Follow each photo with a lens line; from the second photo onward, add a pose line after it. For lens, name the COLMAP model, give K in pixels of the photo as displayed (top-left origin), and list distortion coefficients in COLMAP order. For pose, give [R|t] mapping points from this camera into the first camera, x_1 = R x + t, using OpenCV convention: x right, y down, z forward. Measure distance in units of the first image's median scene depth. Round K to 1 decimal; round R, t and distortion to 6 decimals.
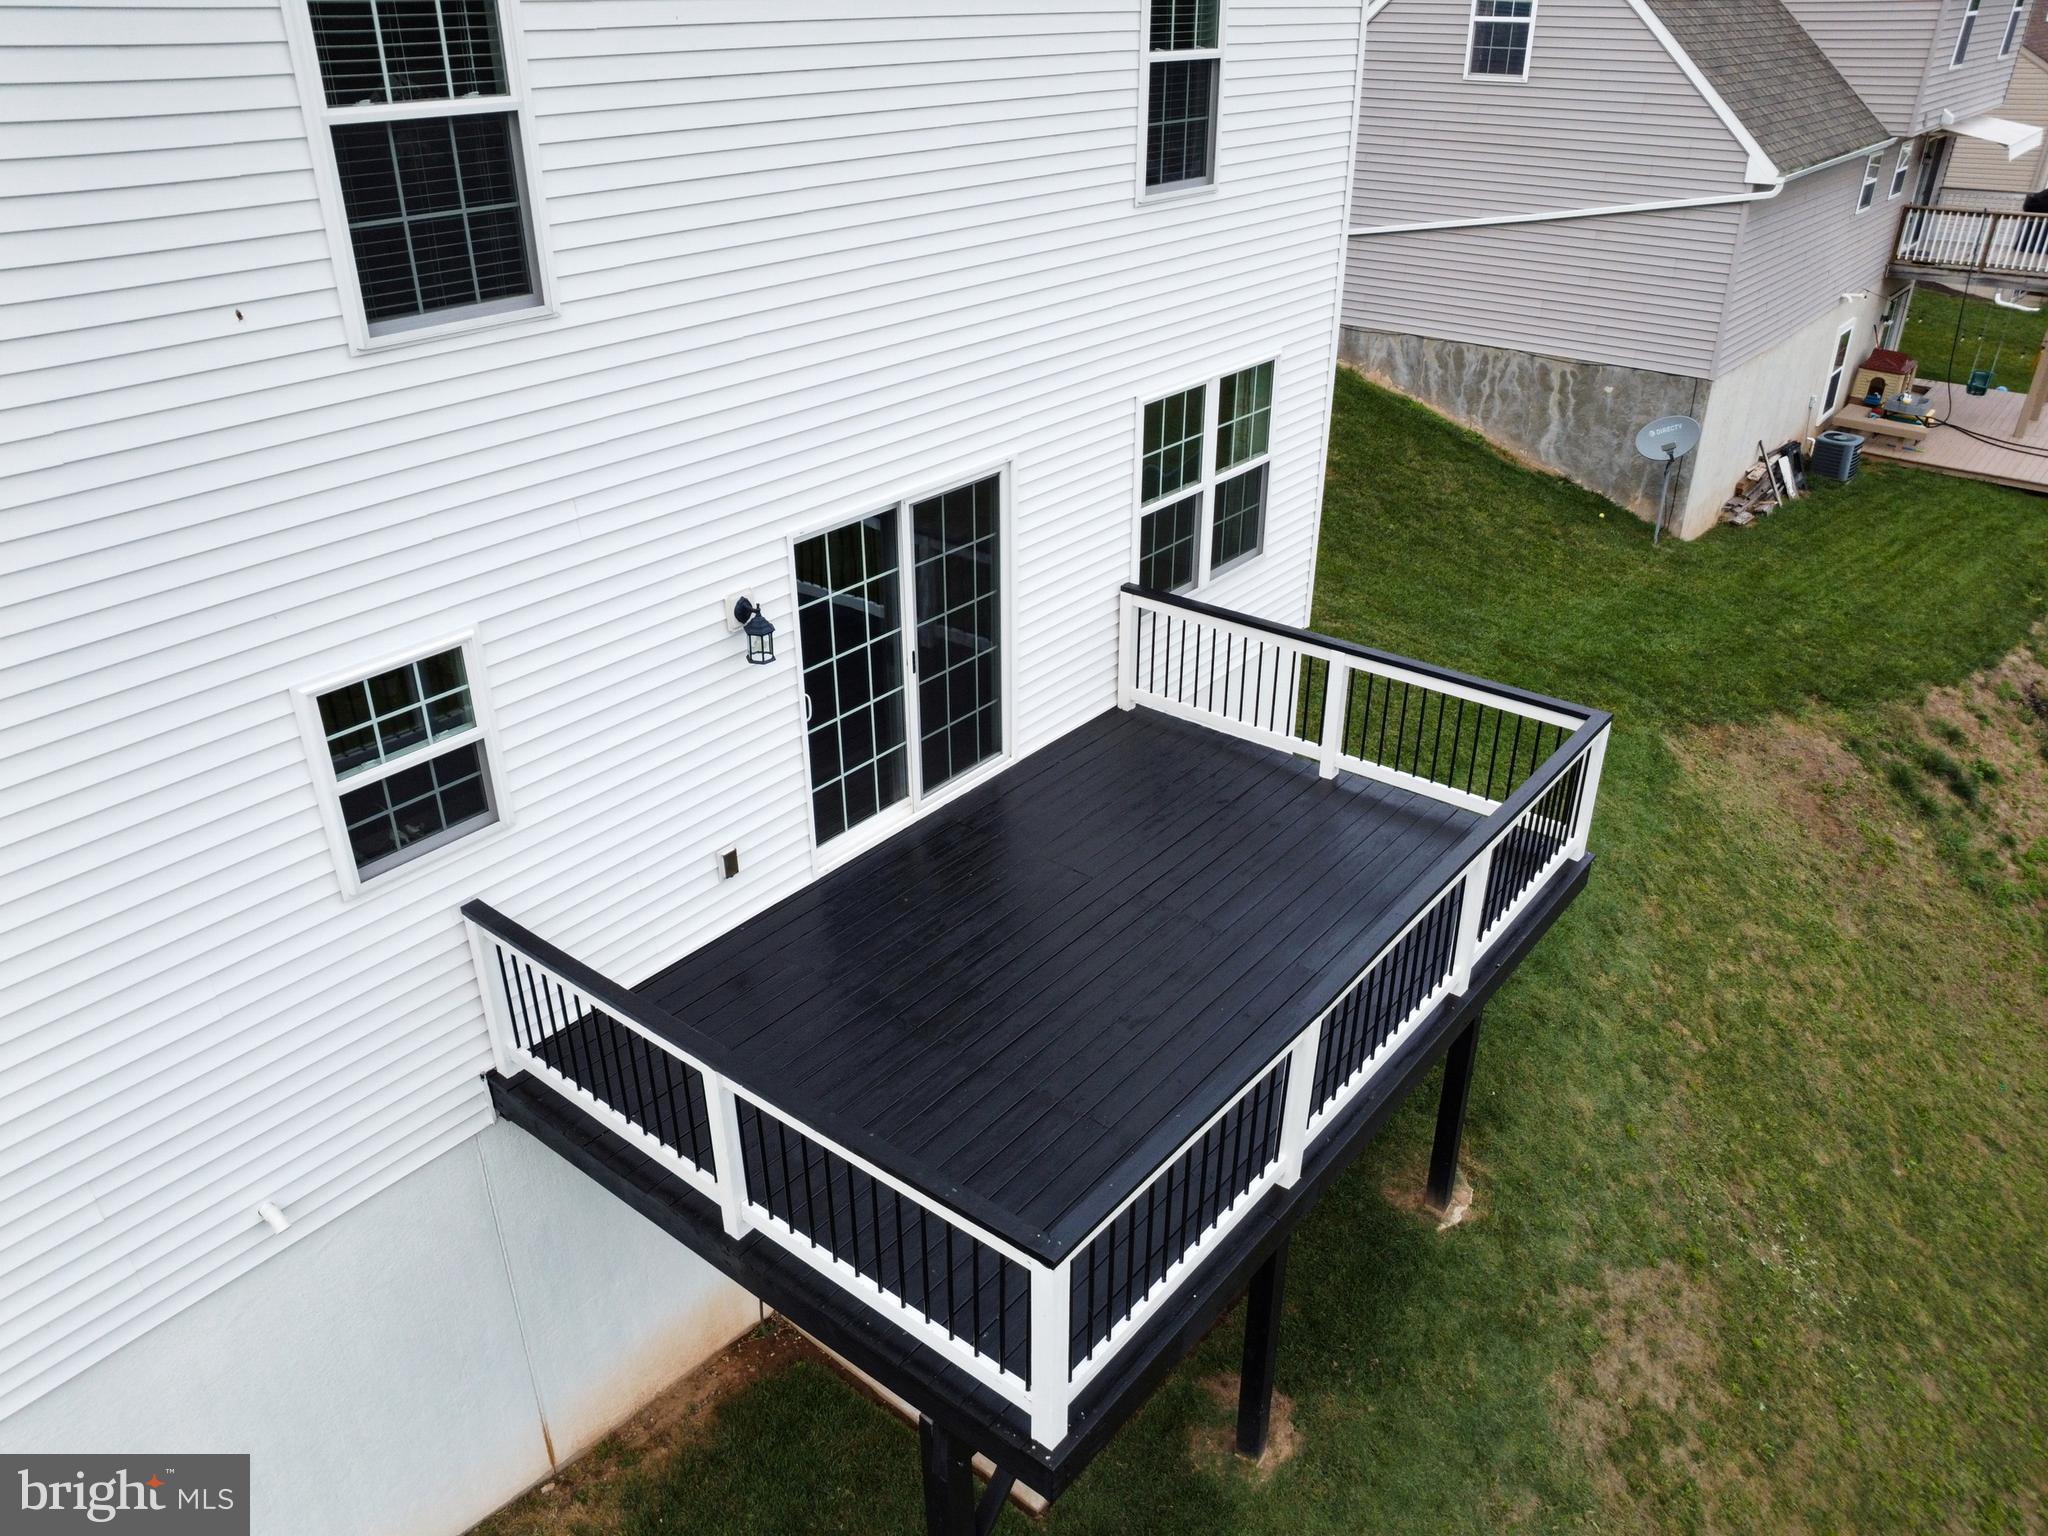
lens RADIAL K [[1488.9, 0, 1024.0], [0, 1488.9, 768.0], [0, 0, 1]] dist [-0.027025, -0.008430]
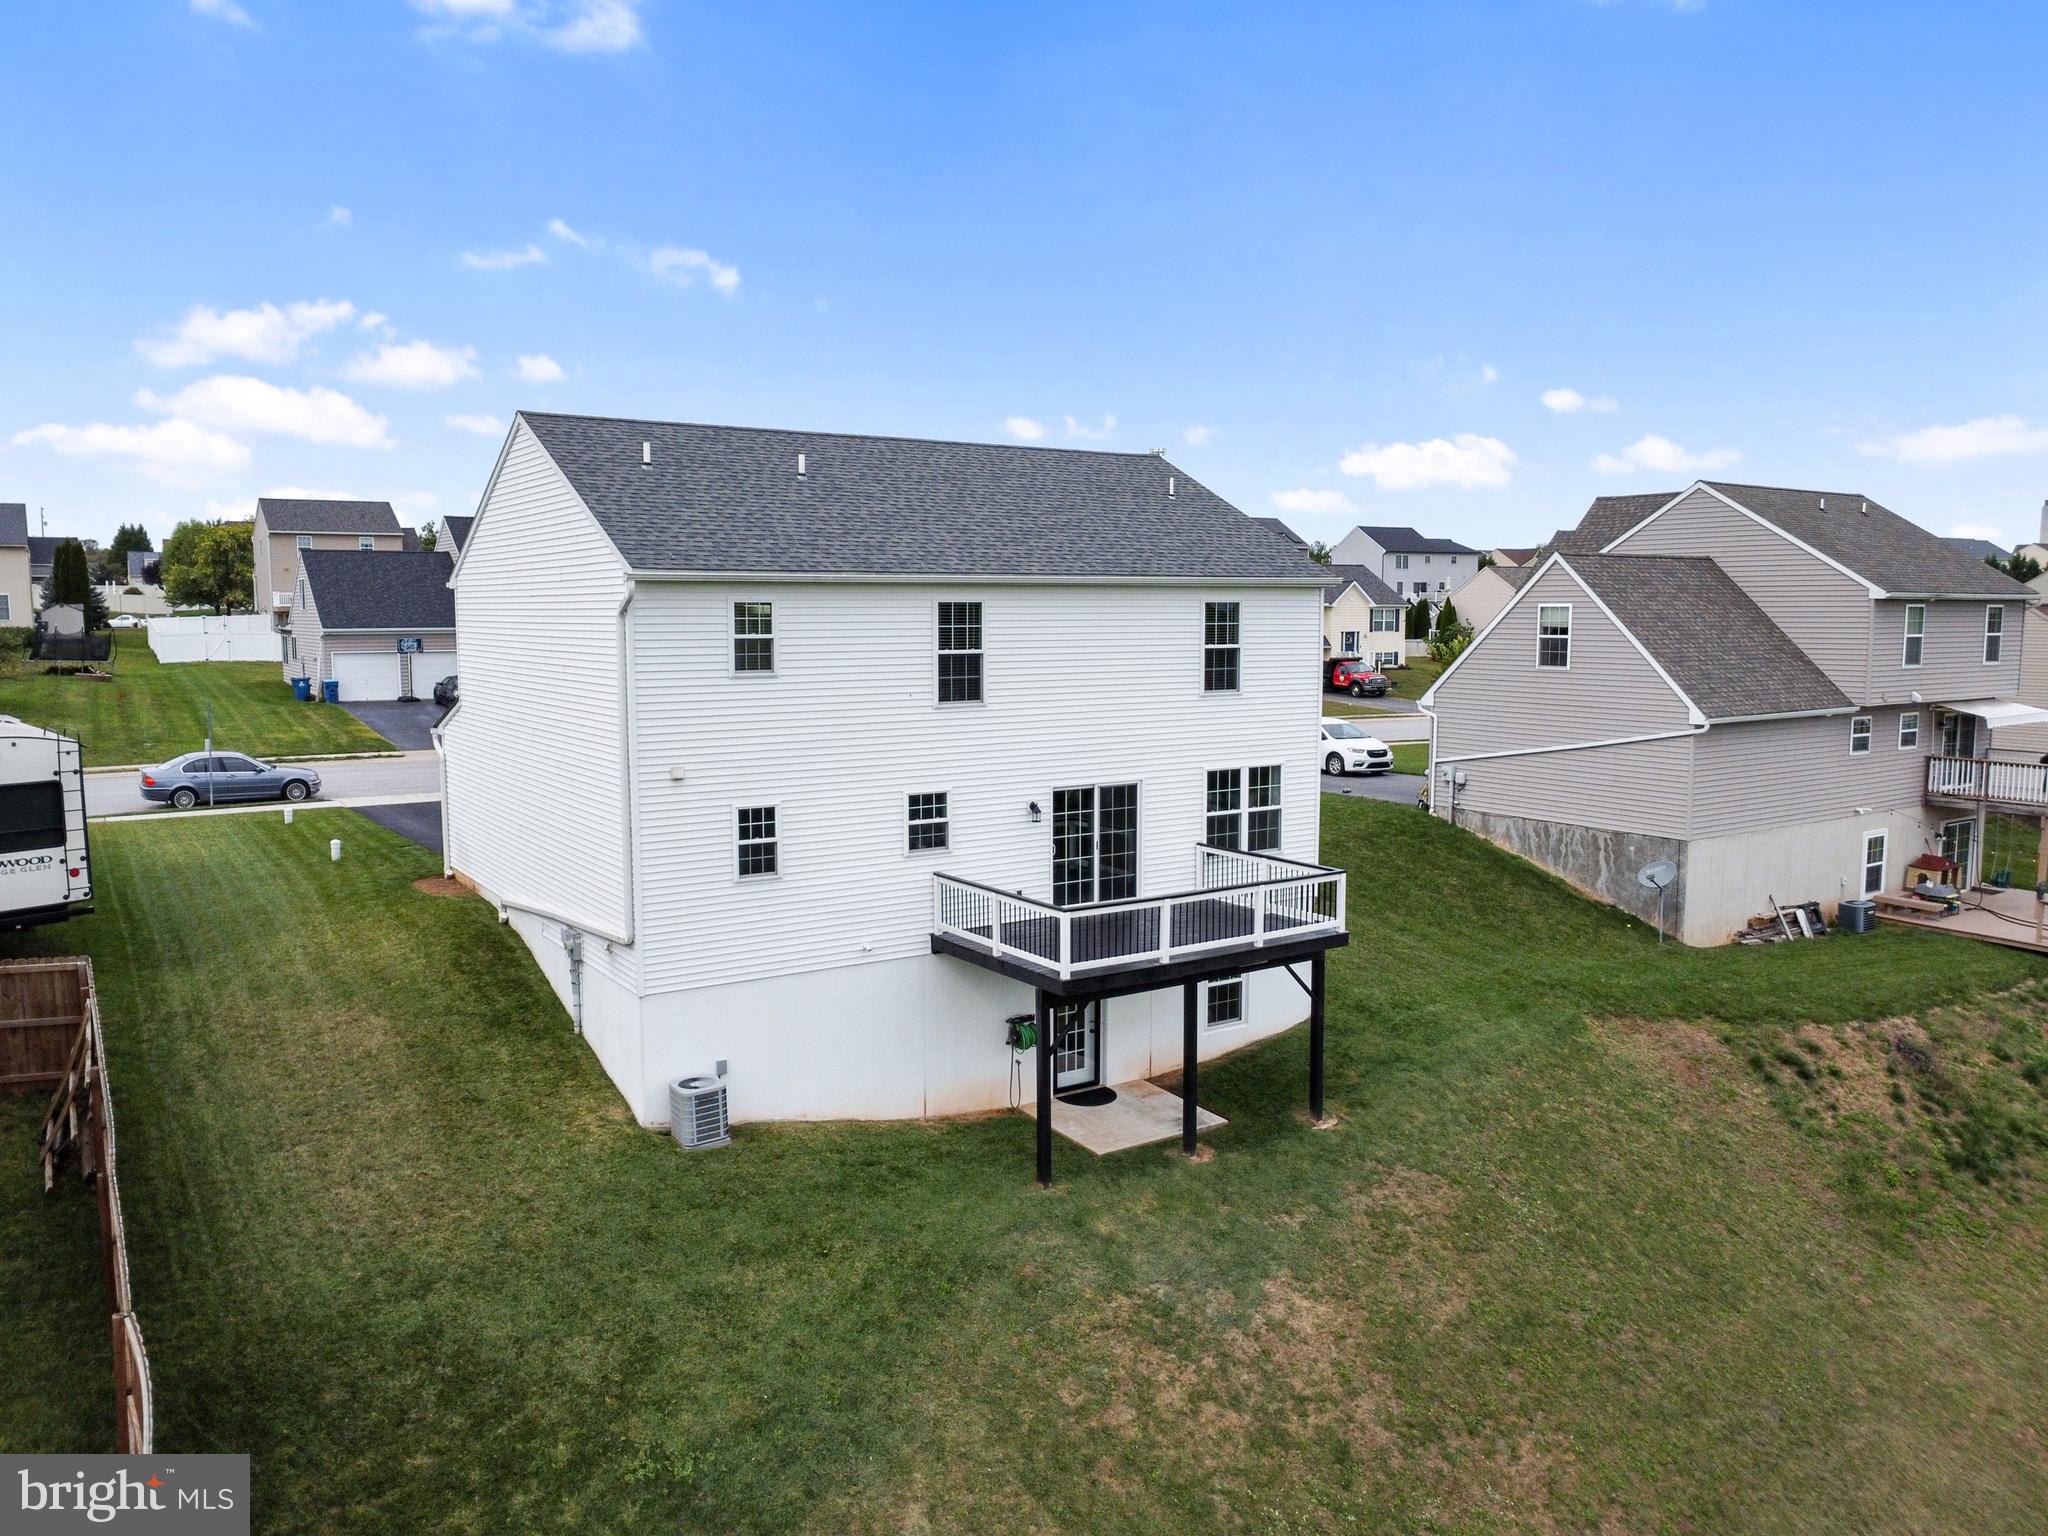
lens RADIAL K [[1488.9, 0, 1024.0], [0, 1488.9, 768.0], [0, 0, 1]] dist [-0.027025, -0.008430]
pose [[0.953754, 0.031787, -0.298902, 0.313181], [-0.140917, 0.925632, -0.351209, 0.397992], [0.265510, 0.377087, 0.887305, -0.777842]]
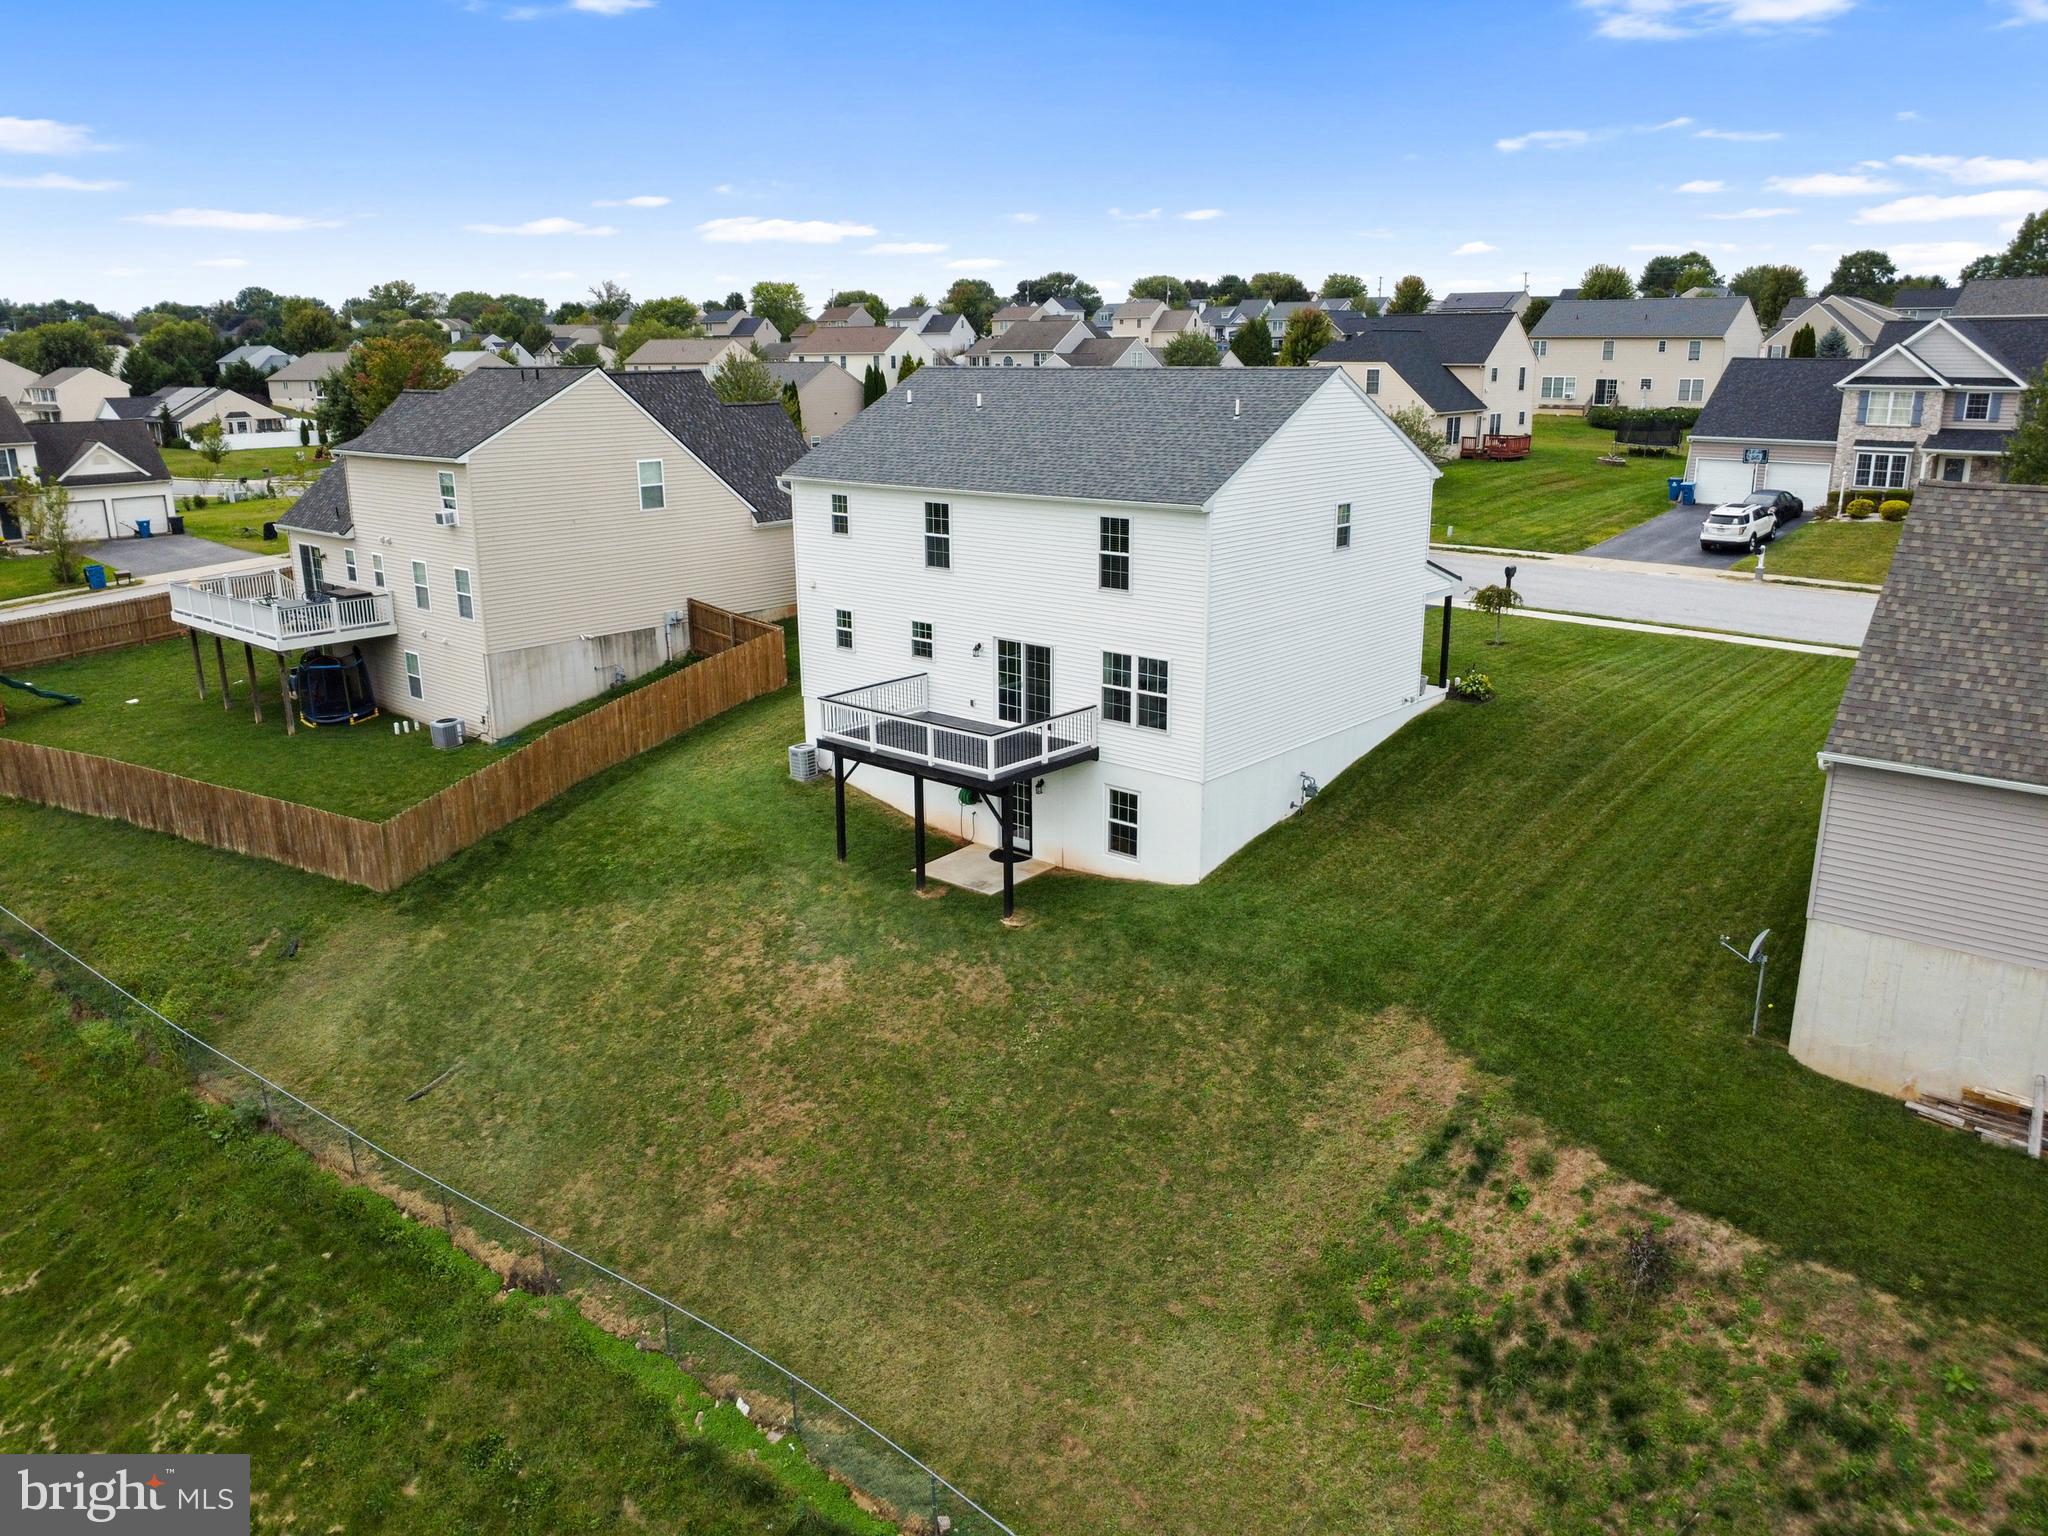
lens RADIAL K [[1488.9, 0, 1024.0], [0, 1488.9, 768.0], [0, 0, 1]] dist [-0.027025, -0.008430]
pose [[-0.046121, 0.272870, -0.960945, 1.867414], [-0.463170, 0.846474, 0.262595, -0.457758], [0.885069, 0.457192, 0.087345, 0.392842]]
